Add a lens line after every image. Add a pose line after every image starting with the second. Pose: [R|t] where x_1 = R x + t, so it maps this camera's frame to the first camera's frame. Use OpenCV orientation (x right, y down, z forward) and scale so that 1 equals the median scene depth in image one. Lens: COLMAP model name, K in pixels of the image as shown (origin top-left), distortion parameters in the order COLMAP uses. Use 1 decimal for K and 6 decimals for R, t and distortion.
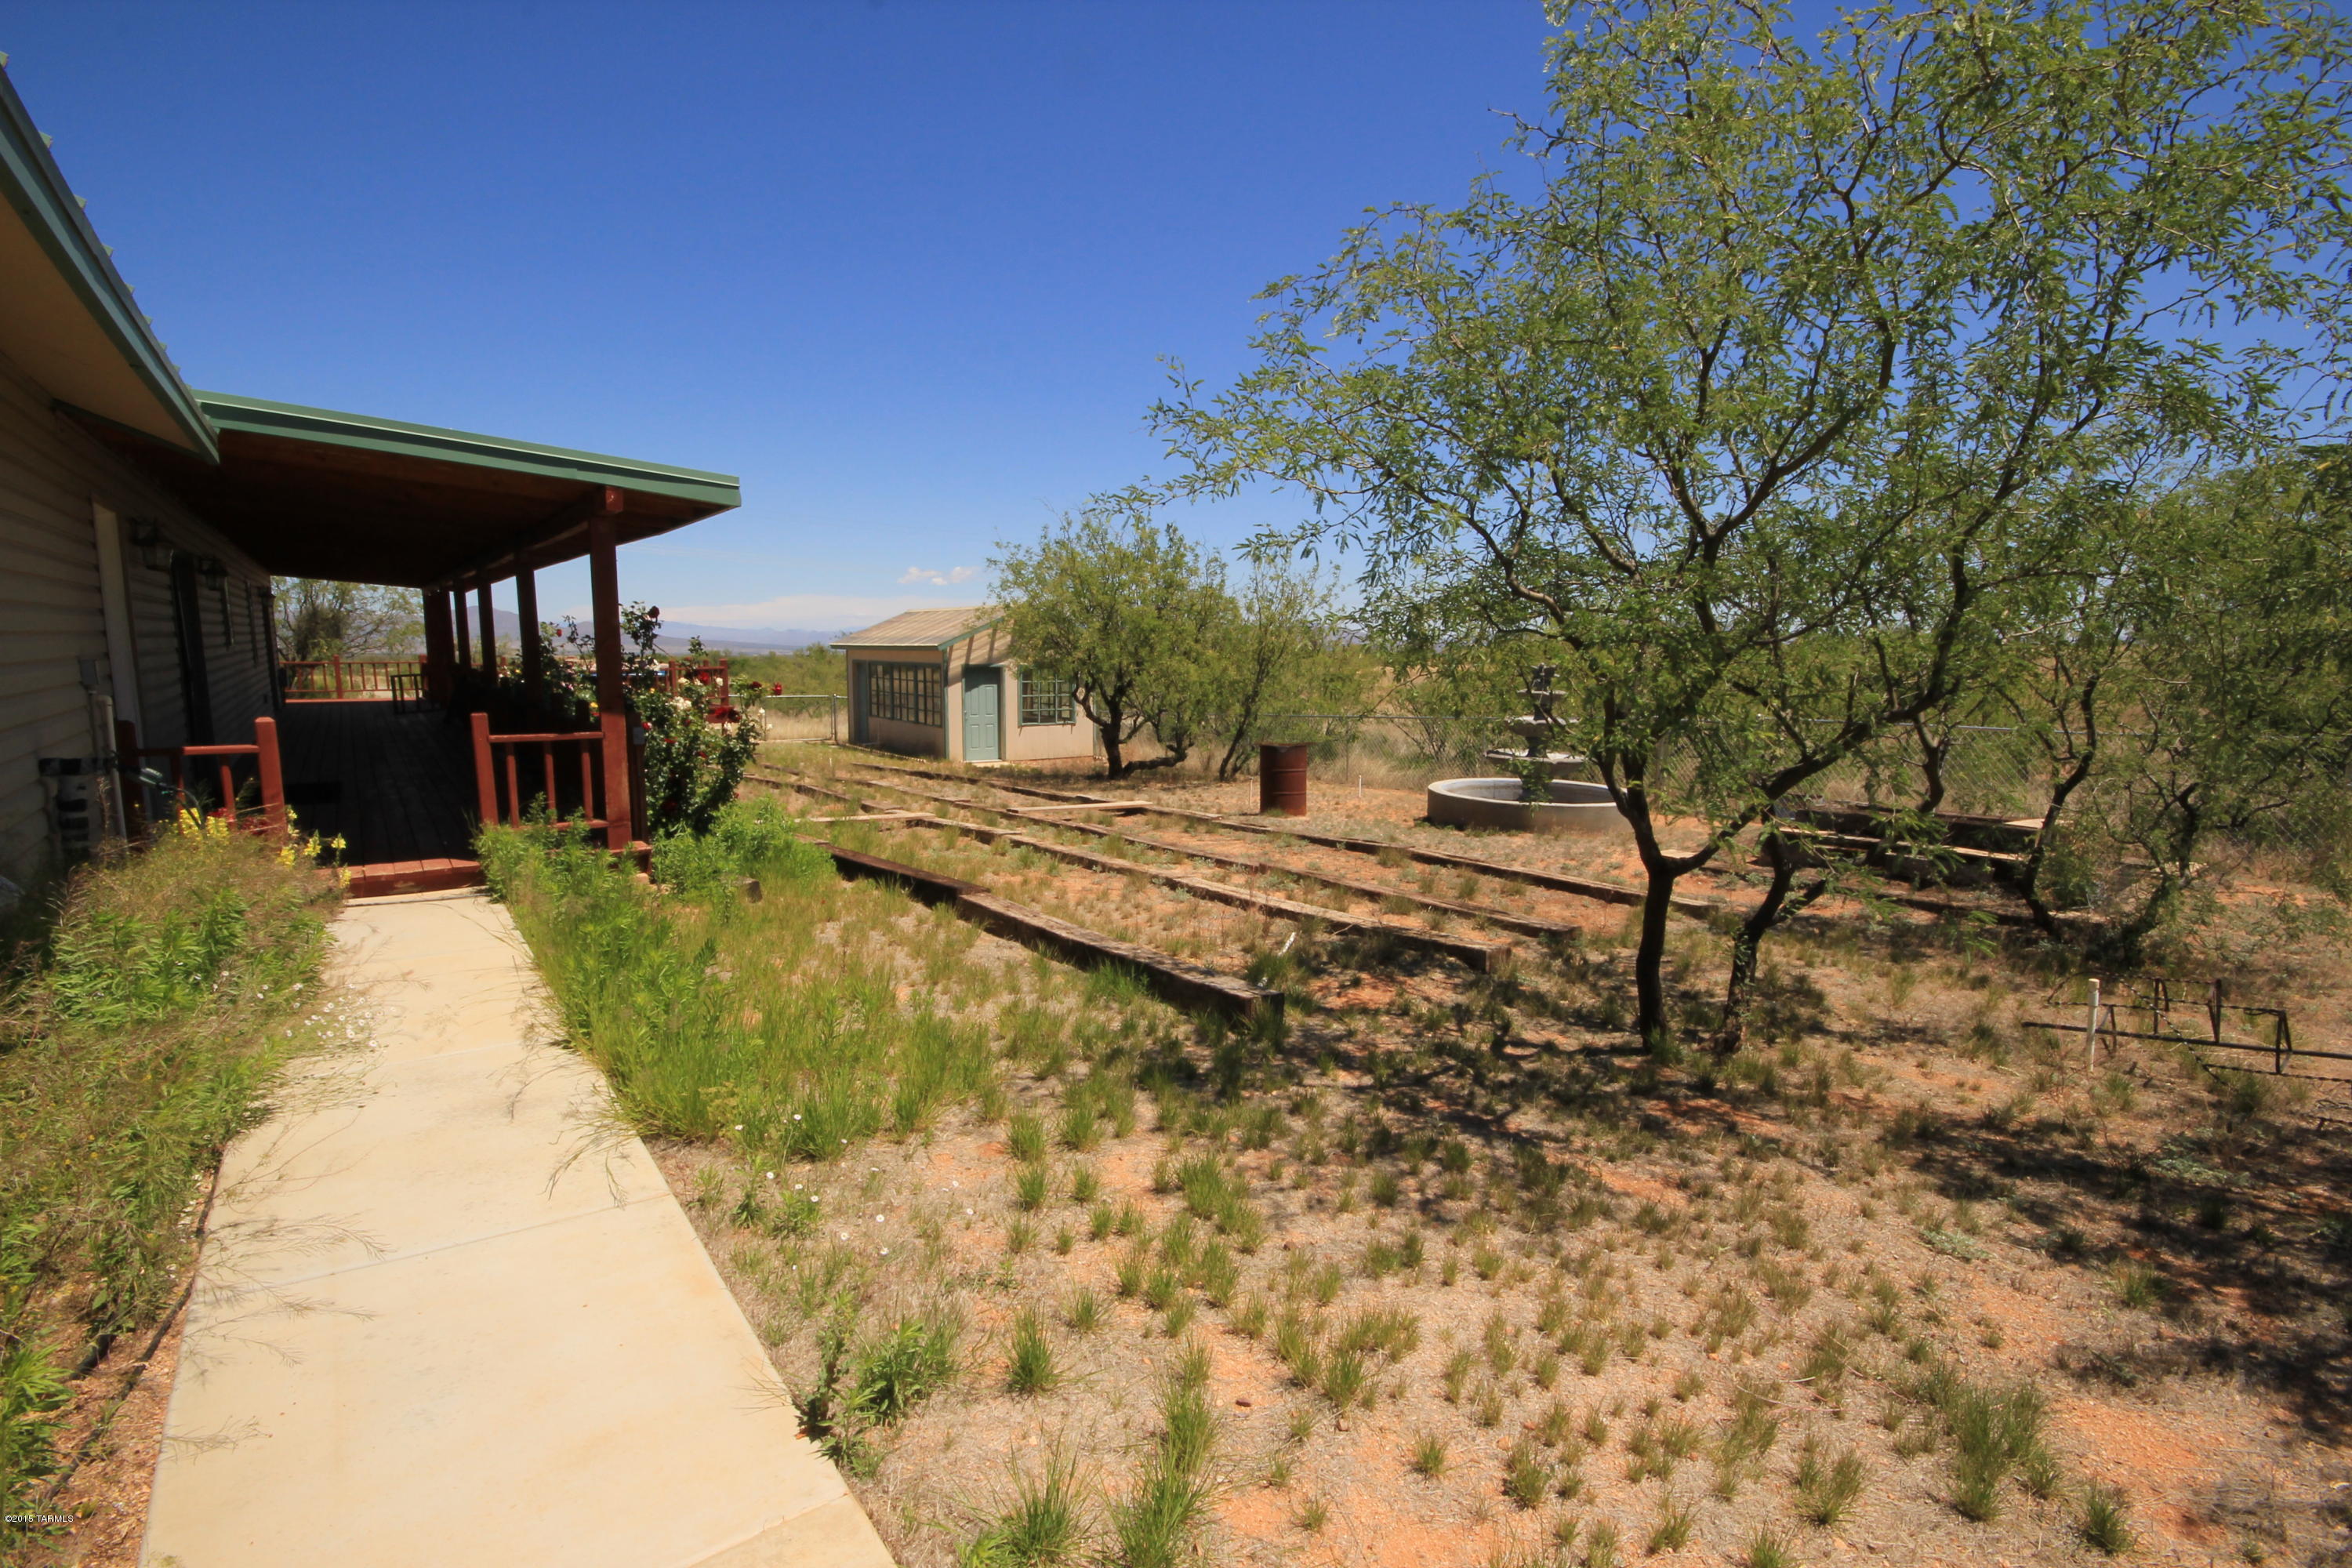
lens RADIAL K [[1088.7, 0, 1172.6], [0, 1088.7, 796.0], [0, 0, 1]] dist [-0.000376, -0.000520]
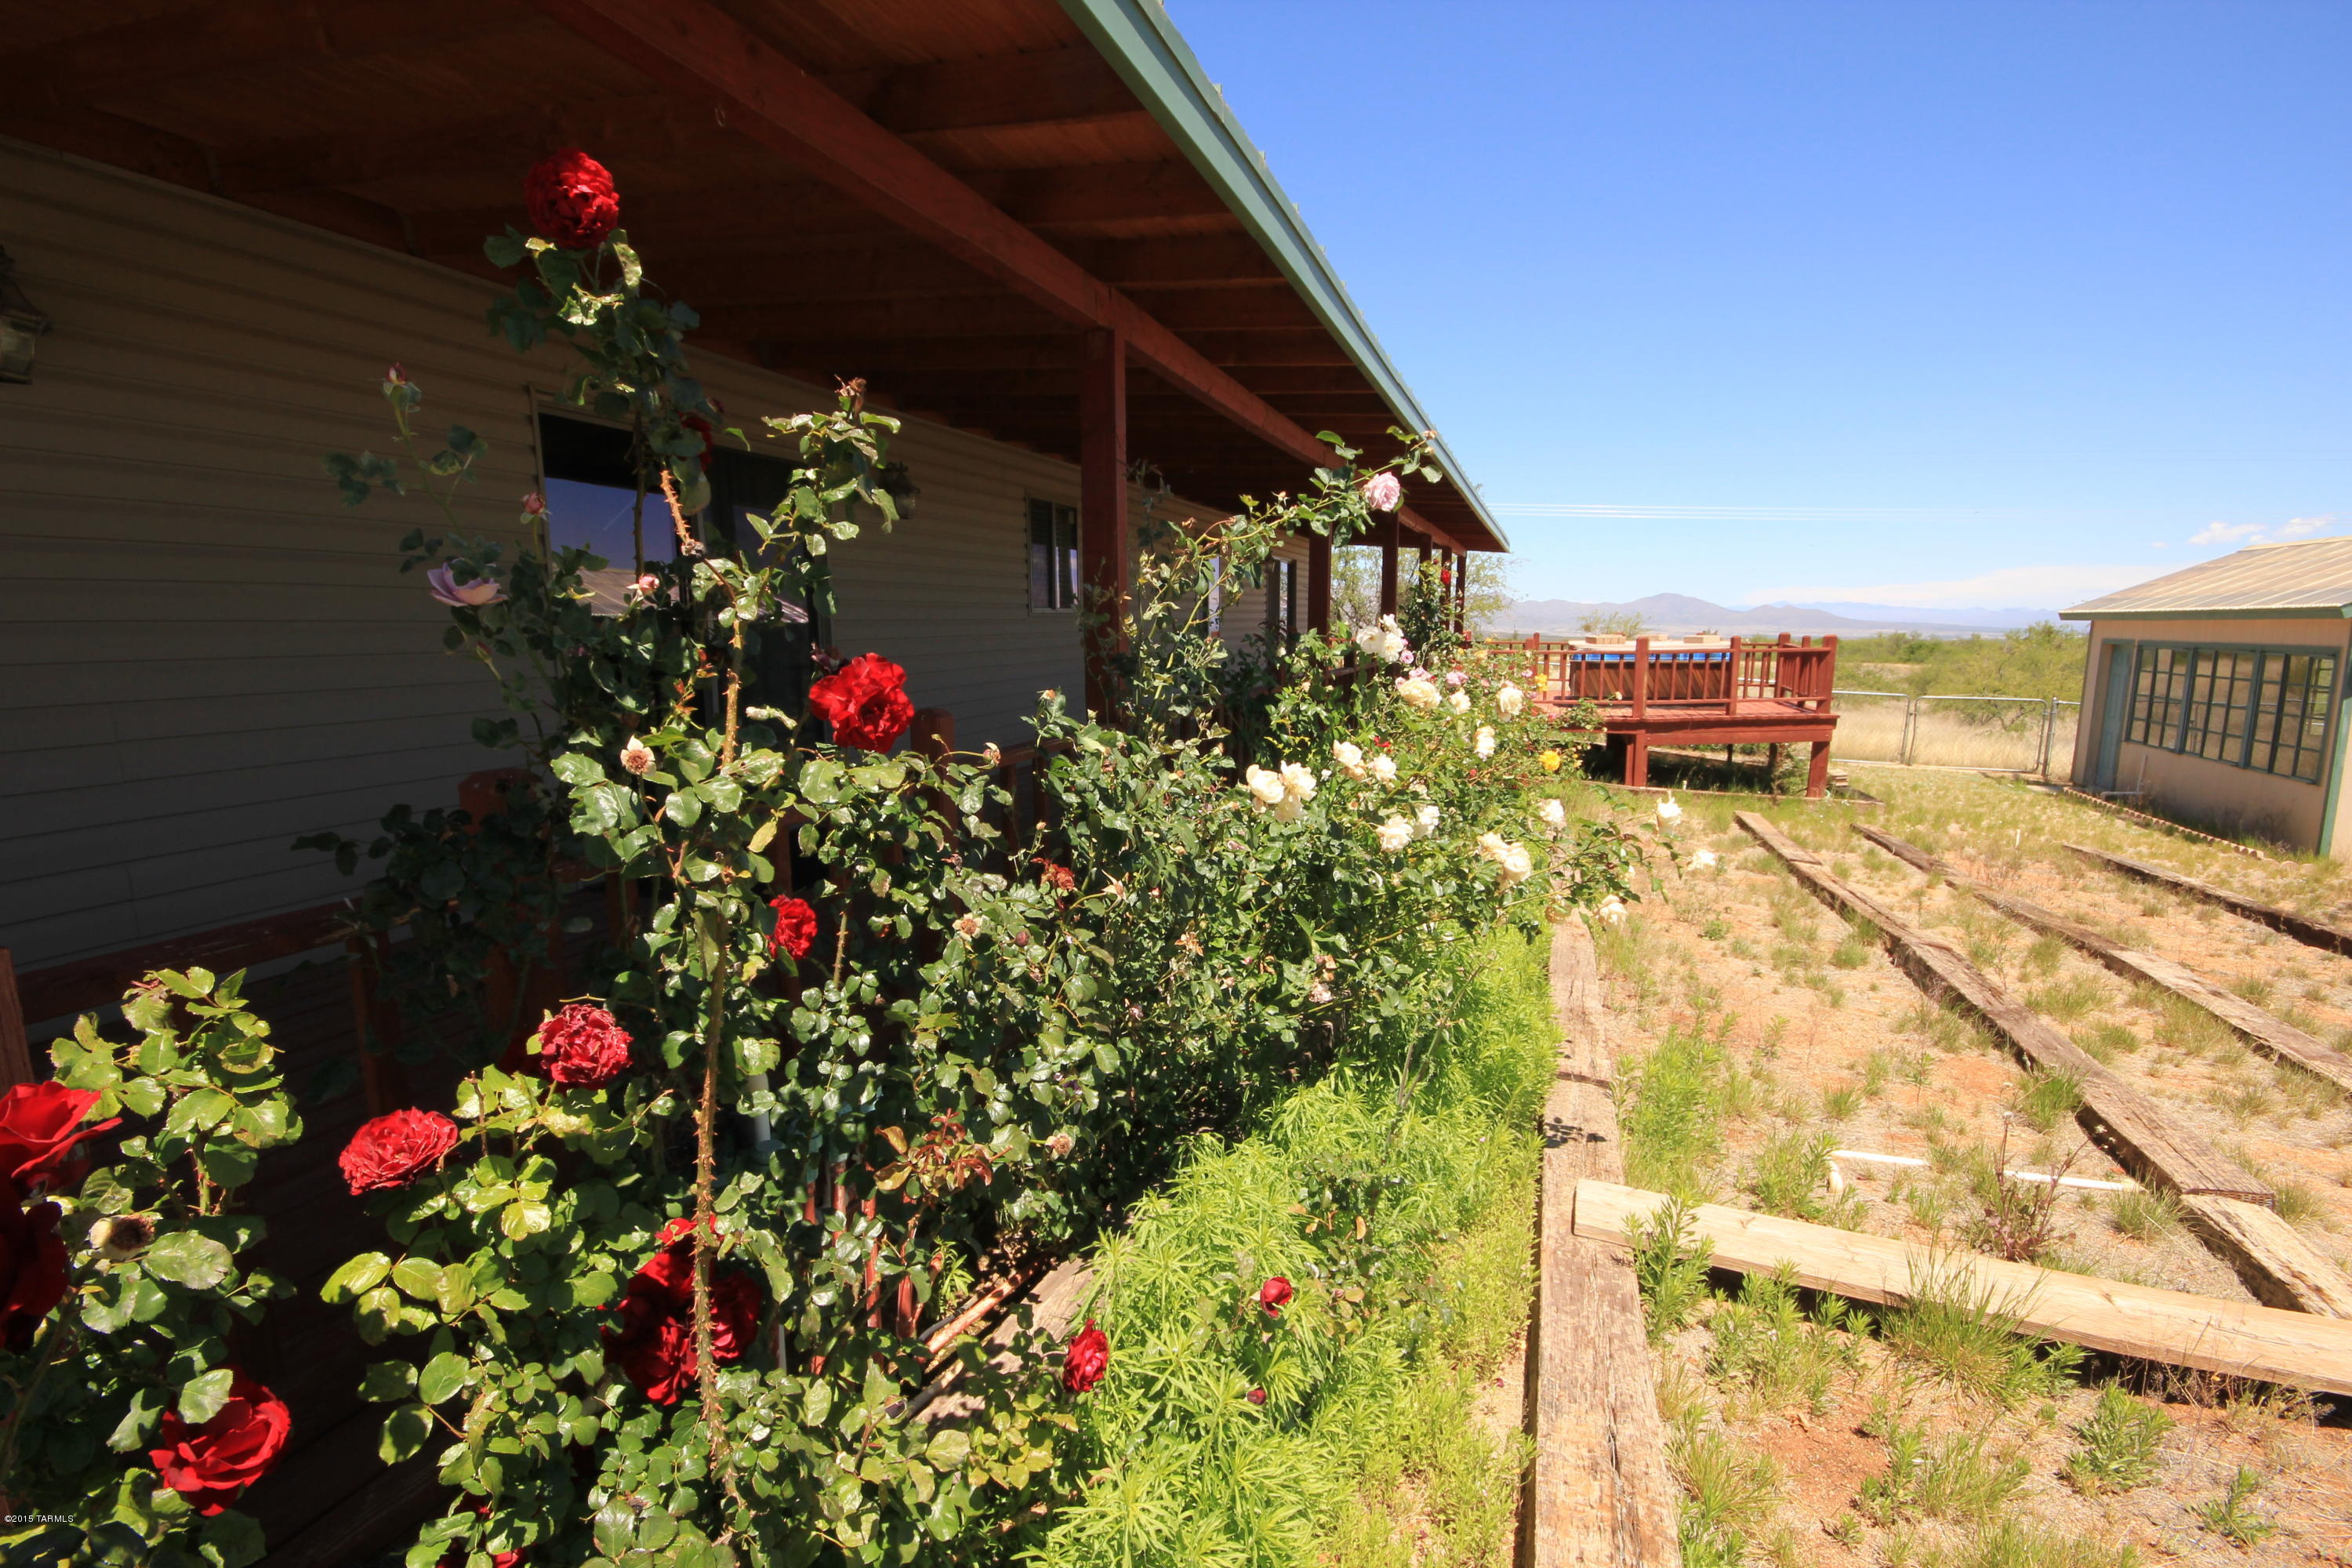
lens RADIAL K [[1088.7, 0, 1172.6], [0, 1088.7, 796.0], [0, 0, 1]] dist [-0.000376, -0.000520]
pose [[0.554733, 0.124506, -0.822660, -0.085013], [-0.111694, 0.990934, 0.074656, -0.031448], [0.824497, 0.050472, 0.563610, 0.280273]]
